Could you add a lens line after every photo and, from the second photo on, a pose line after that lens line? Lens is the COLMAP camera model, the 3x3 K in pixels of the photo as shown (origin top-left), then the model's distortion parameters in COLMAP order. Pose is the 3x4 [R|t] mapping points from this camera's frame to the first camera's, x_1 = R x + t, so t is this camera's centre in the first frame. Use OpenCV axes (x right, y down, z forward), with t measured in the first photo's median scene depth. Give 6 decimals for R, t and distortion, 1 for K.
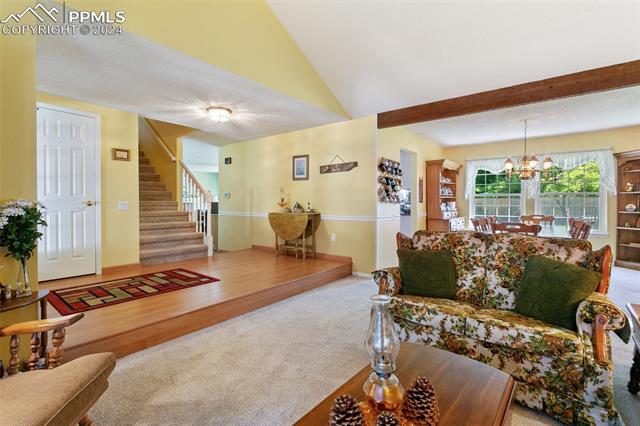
lens RADIAL K [[302.2, 0, 313.9], [0, 302.2, 206.4], [0, 0, 1]] dist [-0.004400, 0.003819]
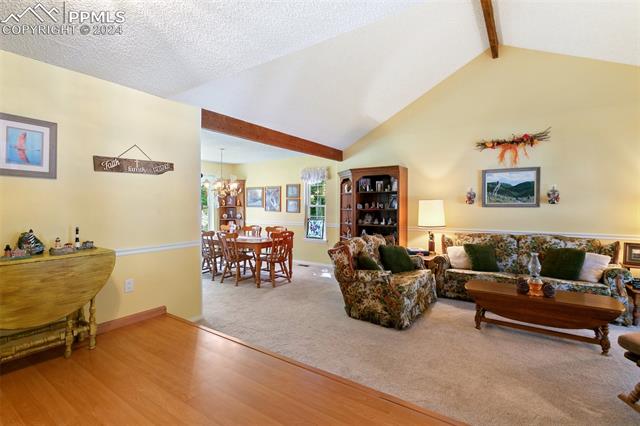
lens RADIAL K [[302.2, 0, 316.4], [0, 302.2, 208.7], [0, 0, 1]] dist [-0.004400, 0.003819]
pose [[-0.079217, -0.008245, 0.996823, -0.587067], [0.013455, 0.999866, 0.009340, -0.048770], [-0.996767, 0.014152, -0.079095, 0.752600]]
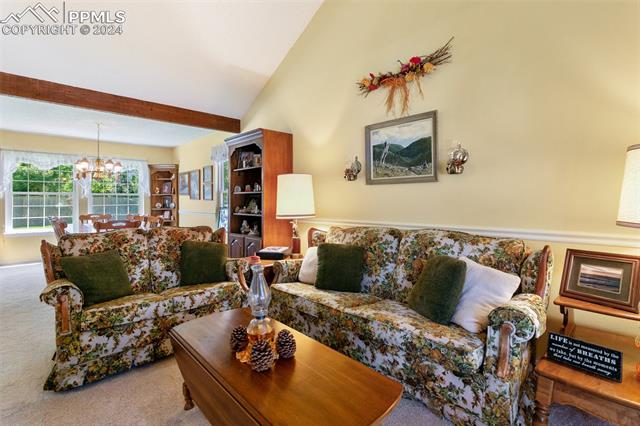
lens RADIAL K [[302.2, 0, 318.8], [0, 302.2, 200.0], [0, 0, 1]] dist [-0.004400, 0.003819]
pose [[0.131206, 0.004749, 0.991344, -0.251689], [0.015433, 0.999858, -0.006832, -0.001188], [-0.991235, 0.016195, 0.131114, 0.109171]]
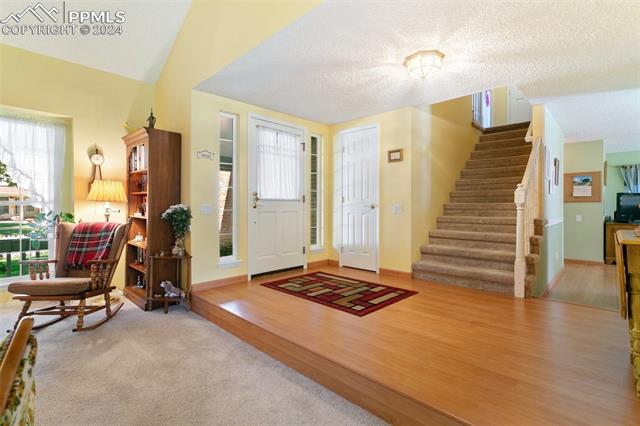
lens RADIAL K [[302.2, 0, 313.5], [0, 302.2, 208.9], [0, 0, 1]] dist [-0.004400, 0.003819]
pose [[-0.096344, 0.005946, -0.995330, 0.325368], [-0.008235, 0.999943, 0.006770, -0.006458], [0.995314, 0.008849, -0.096290, 0.785673]]
